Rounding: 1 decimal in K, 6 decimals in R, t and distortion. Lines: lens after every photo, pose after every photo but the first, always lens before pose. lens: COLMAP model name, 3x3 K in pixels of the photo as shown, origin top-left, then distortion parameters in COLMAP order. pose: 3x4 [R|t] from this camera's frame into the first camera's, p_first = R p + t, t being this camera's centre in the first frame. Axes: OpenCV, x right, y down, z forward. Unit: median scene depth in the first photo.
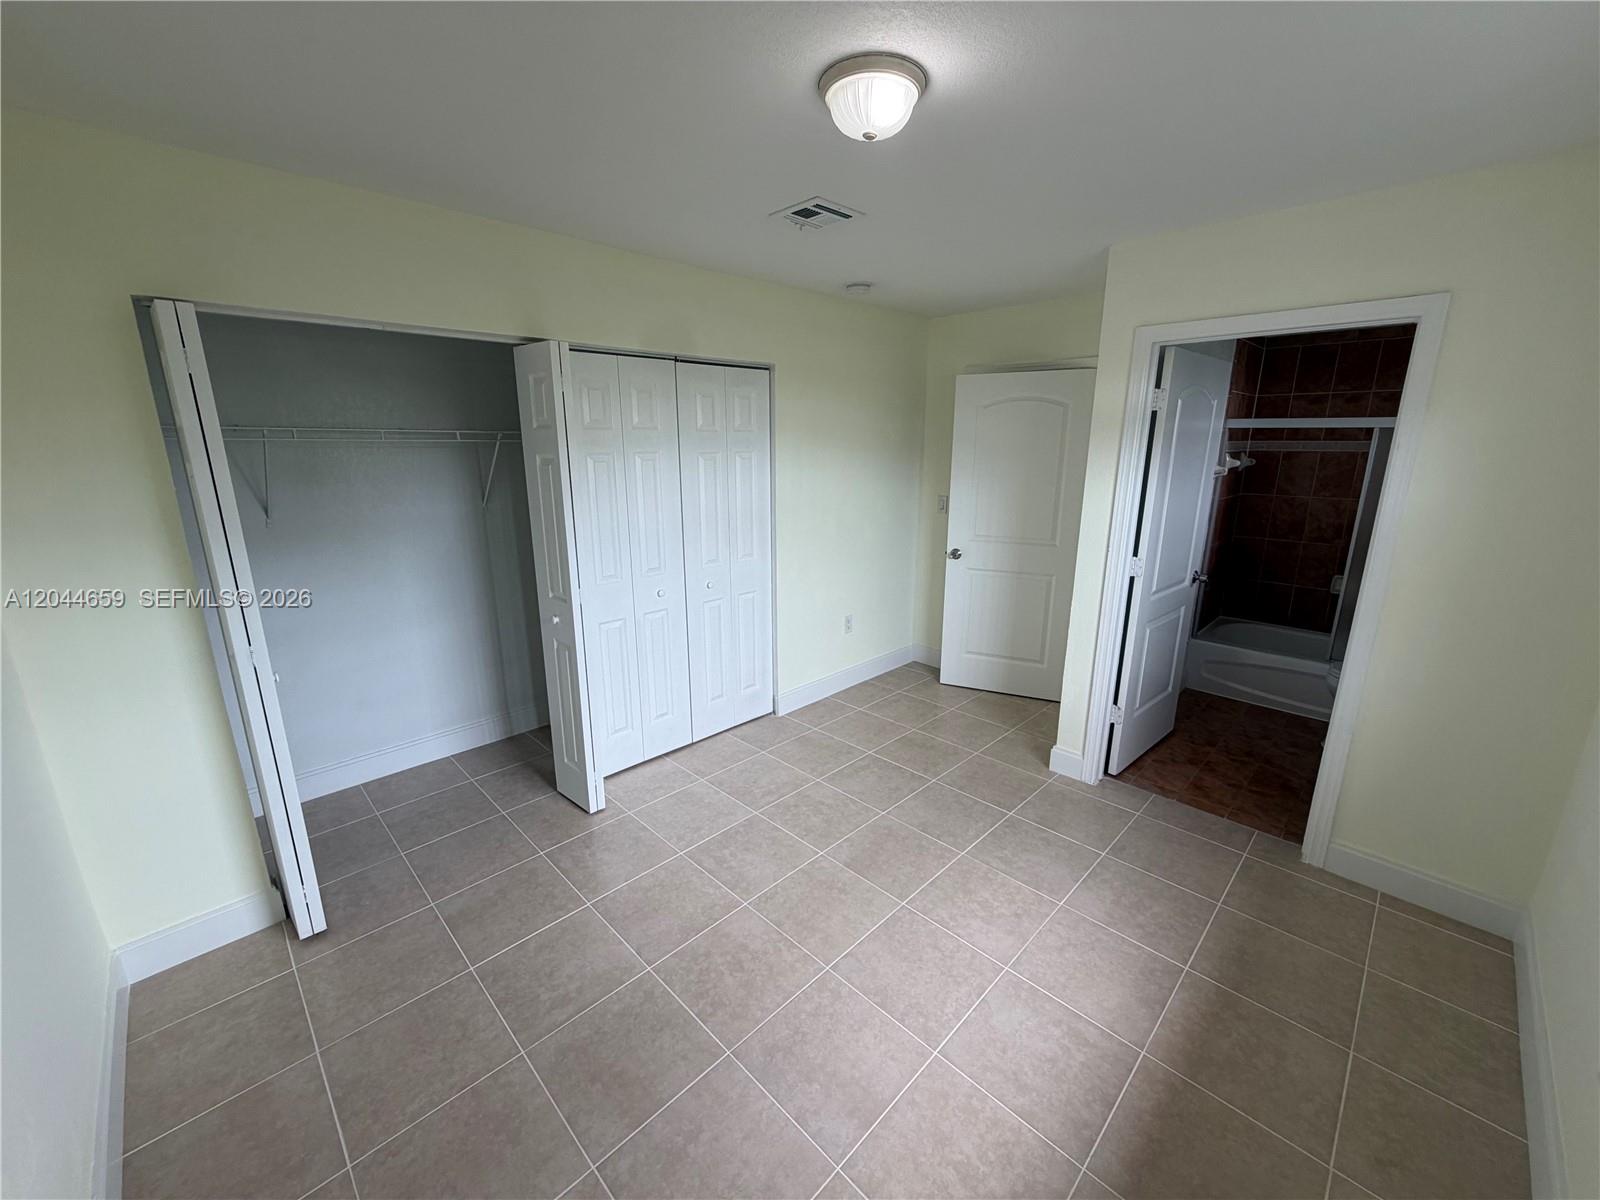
lens RADIAL K [[640.9, 0, 800.0], [0, 640.9, 600.0], [0, 0, 1]] dist [0.000023, -0.000008]
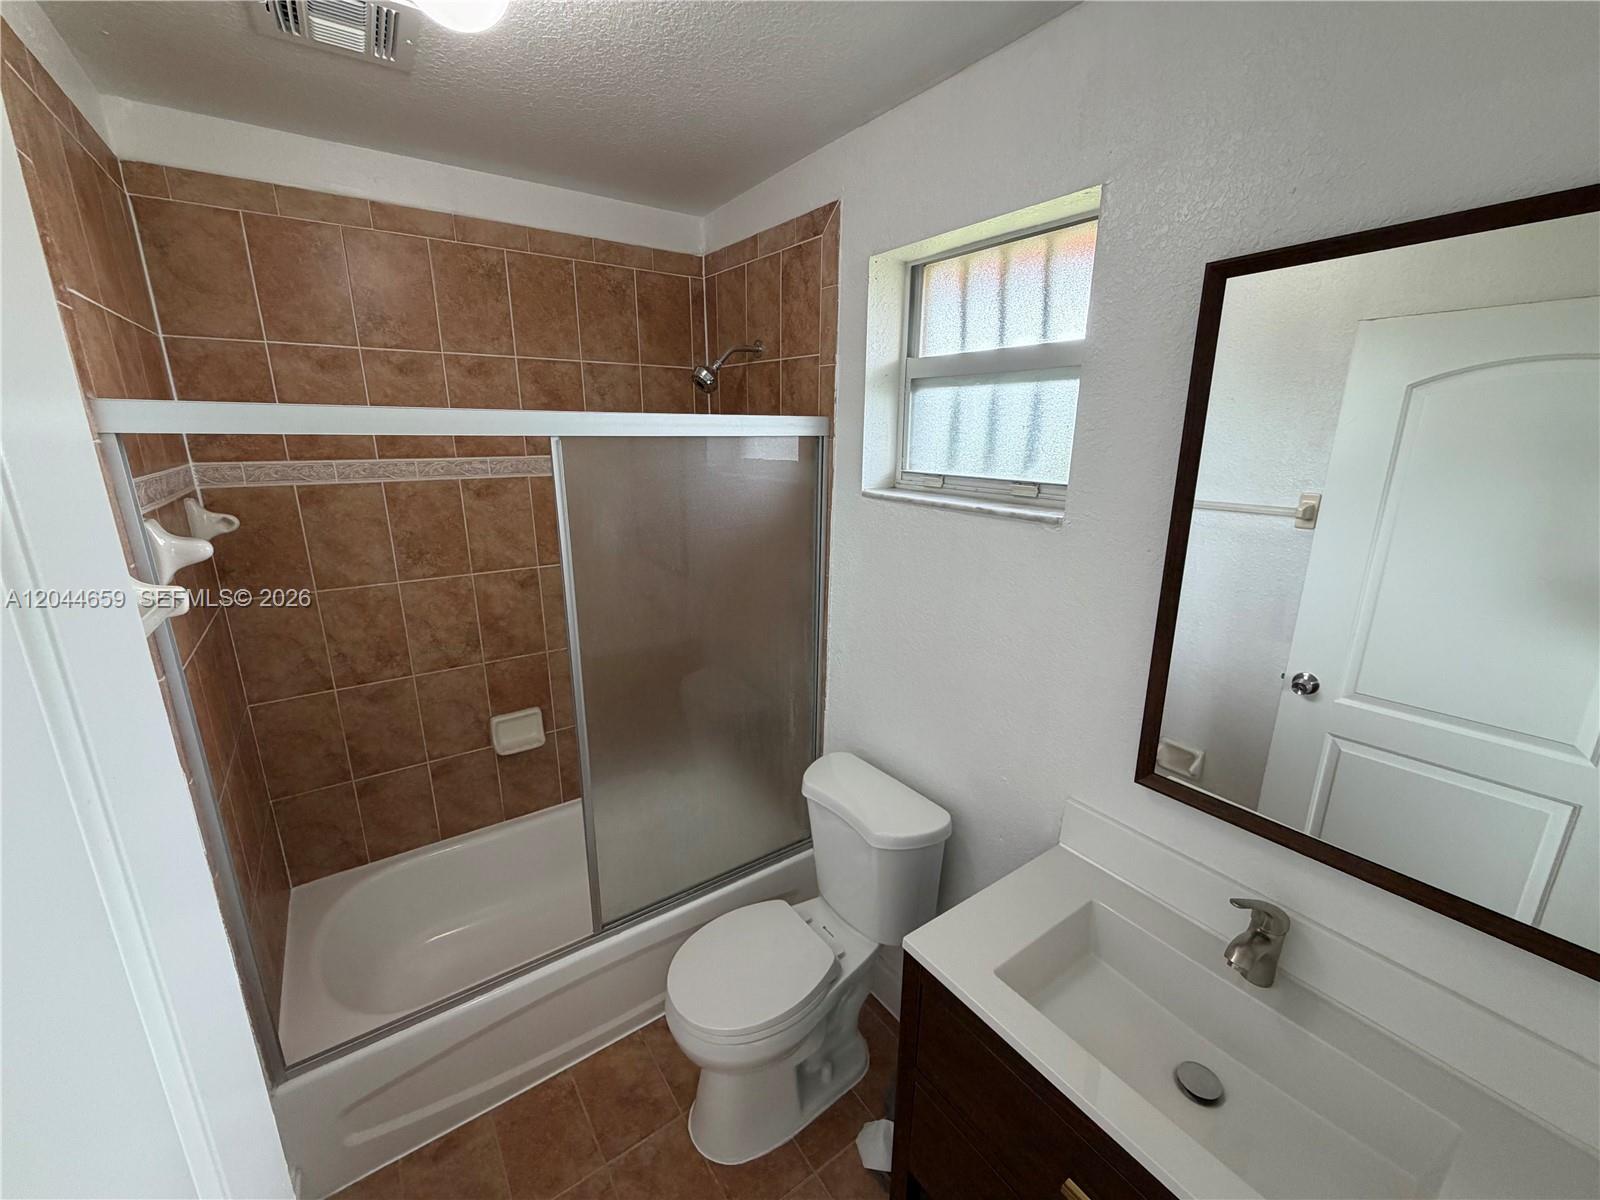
lens RADIAL K [[640.9, 0, 800.0], [0, 640.9, 600.0], [0, 0, 1]] dist [0.000023, -0.000008]
pose [[0.171275, -0.255006, 0.951650, 0.420548], [0.240929, 0.947437, 0.210515, -0.179451], [-0.955310, 0.193224, 0.223711, 0.642562]]
